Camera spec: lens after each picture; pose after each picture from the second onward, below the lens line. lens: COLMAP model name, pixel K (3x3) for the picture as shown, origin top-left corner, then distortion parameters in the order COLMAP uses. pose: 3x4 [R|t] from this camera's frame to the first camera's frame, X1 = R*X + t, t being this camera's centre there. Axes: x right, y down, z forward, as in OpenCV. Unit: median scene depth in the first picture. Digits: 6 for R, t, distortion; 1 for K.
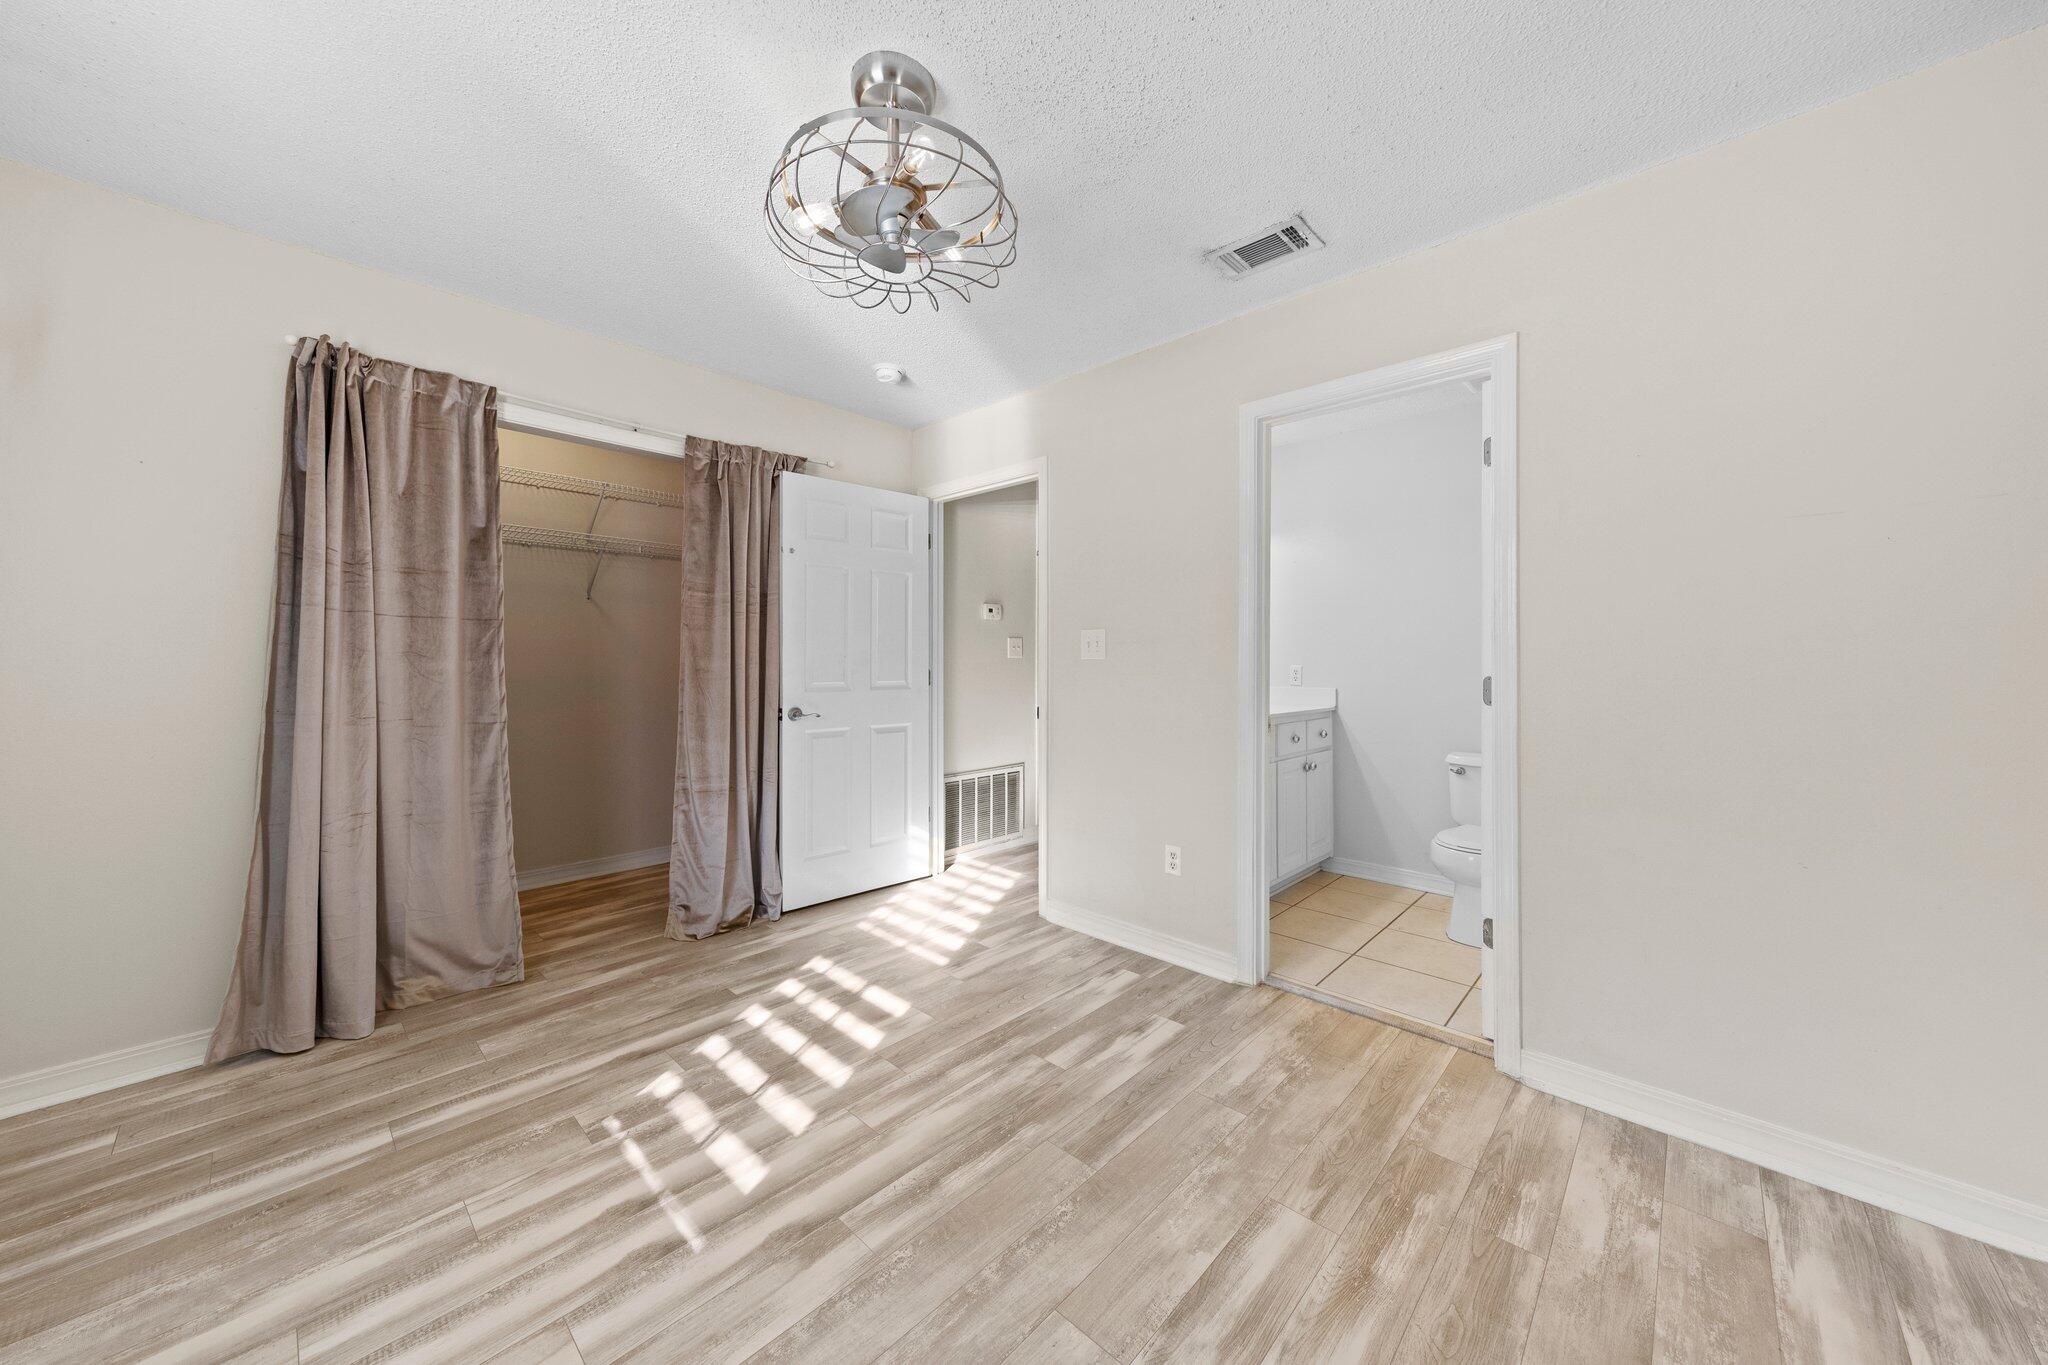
lens RADIAL K [[724.0, 0, 1033.5], [0, 724.0, 670.5], [0, 0, 1]] dist [0.009213, -0.000239]
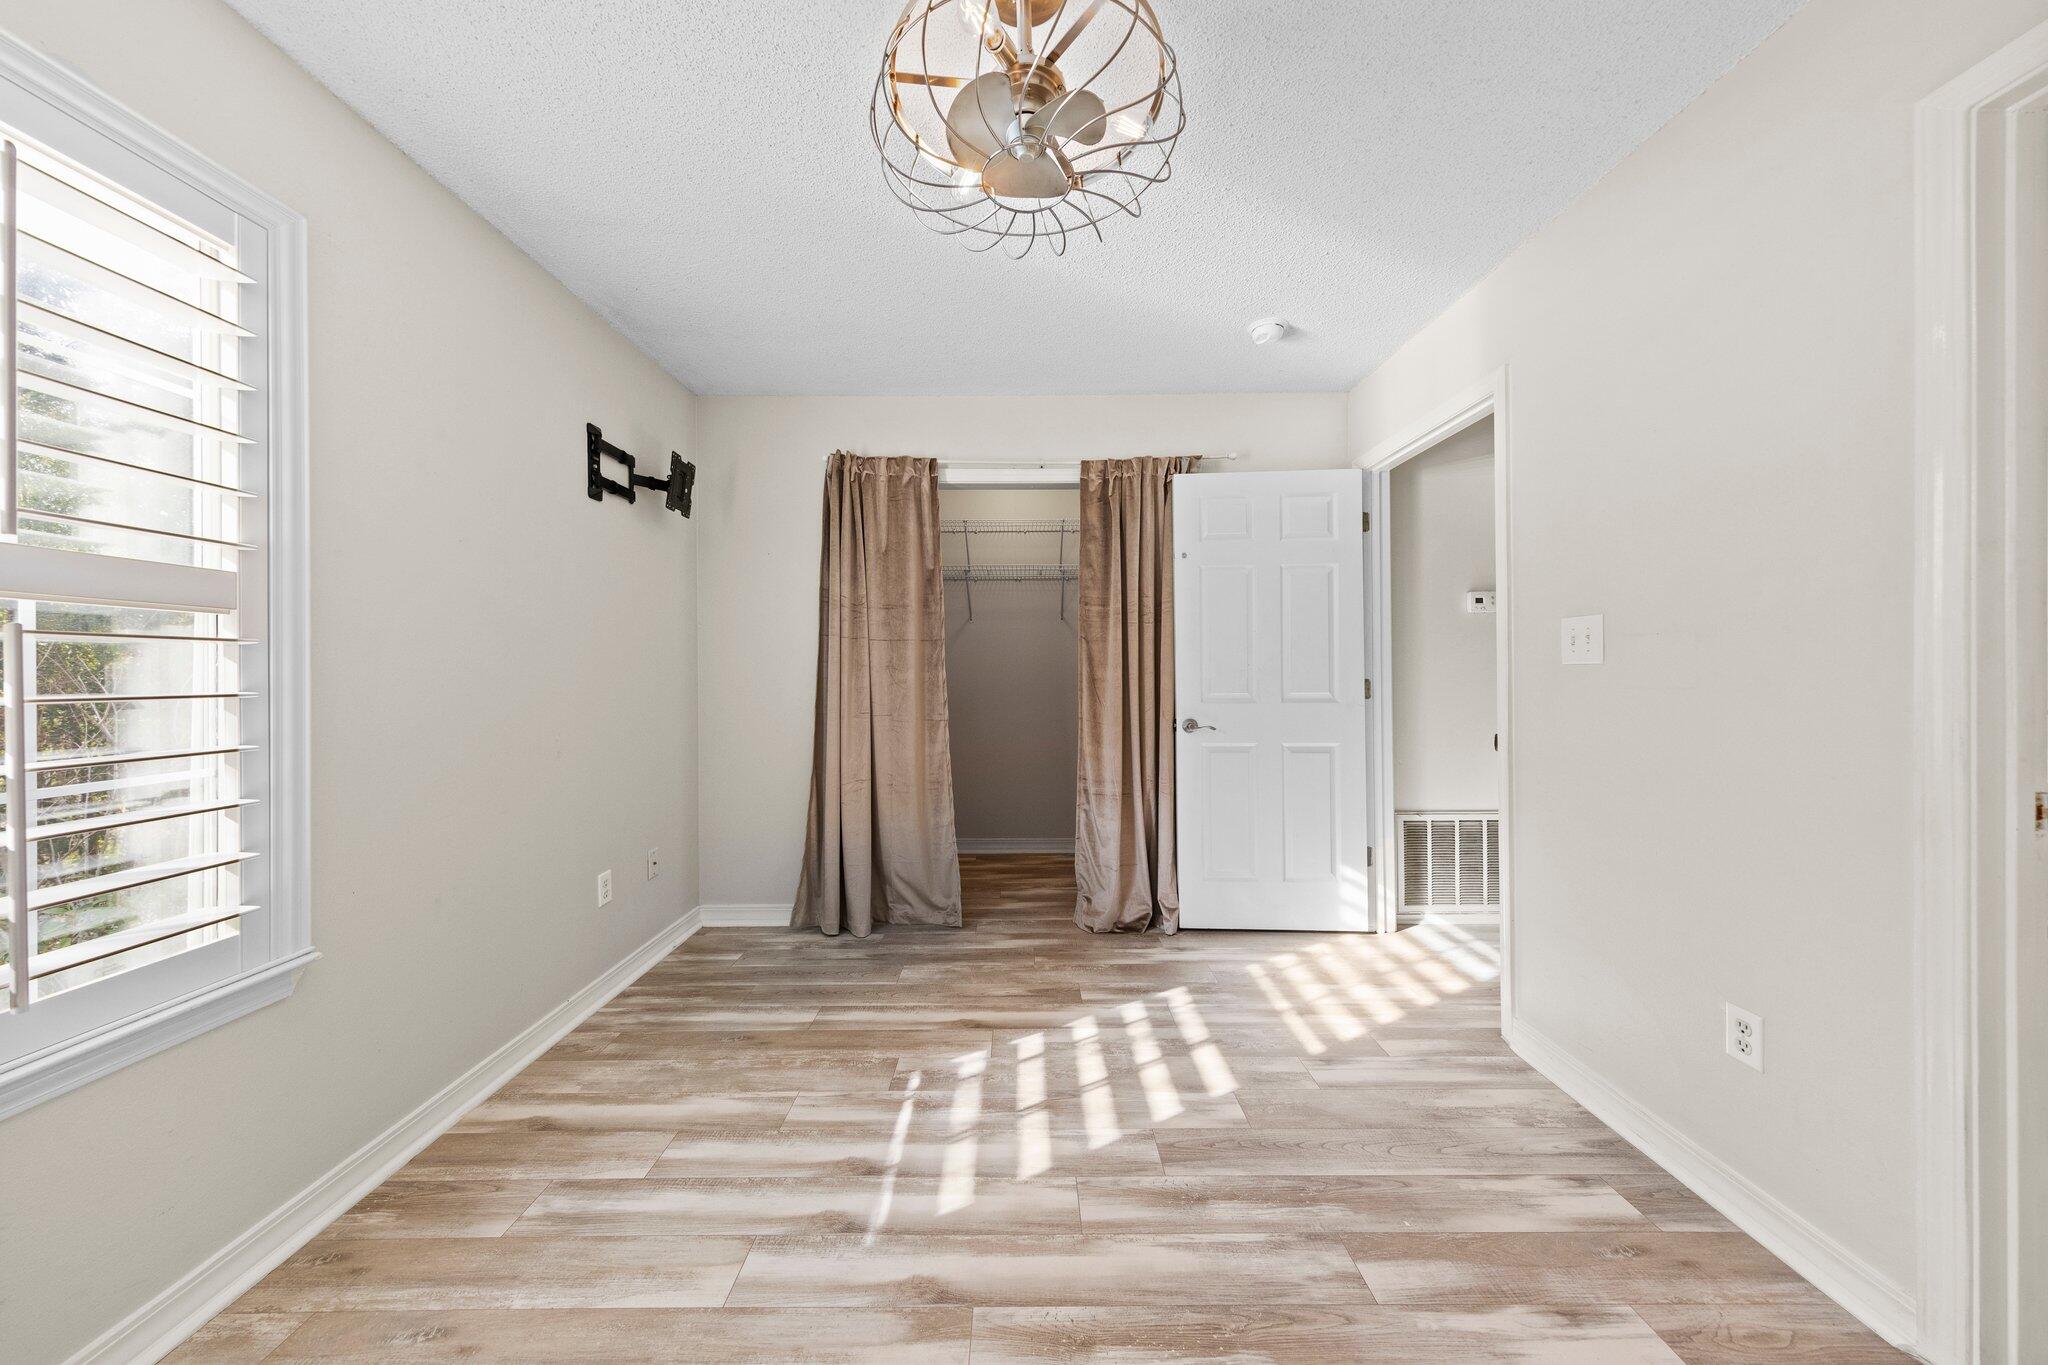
lens RADIAL K [[672.6, 0, 1015.7], [0, 672.6, 679.2], [0, 0, 1]] dist [0.005392, -0.000451]
pose [[0.677920, 0.003772, -0.735126, 0.275760], [-0.001738, 0.999992, 0.003529, -0.006399], [0.735134, -0.001115, 0.677921, 0.370371]]
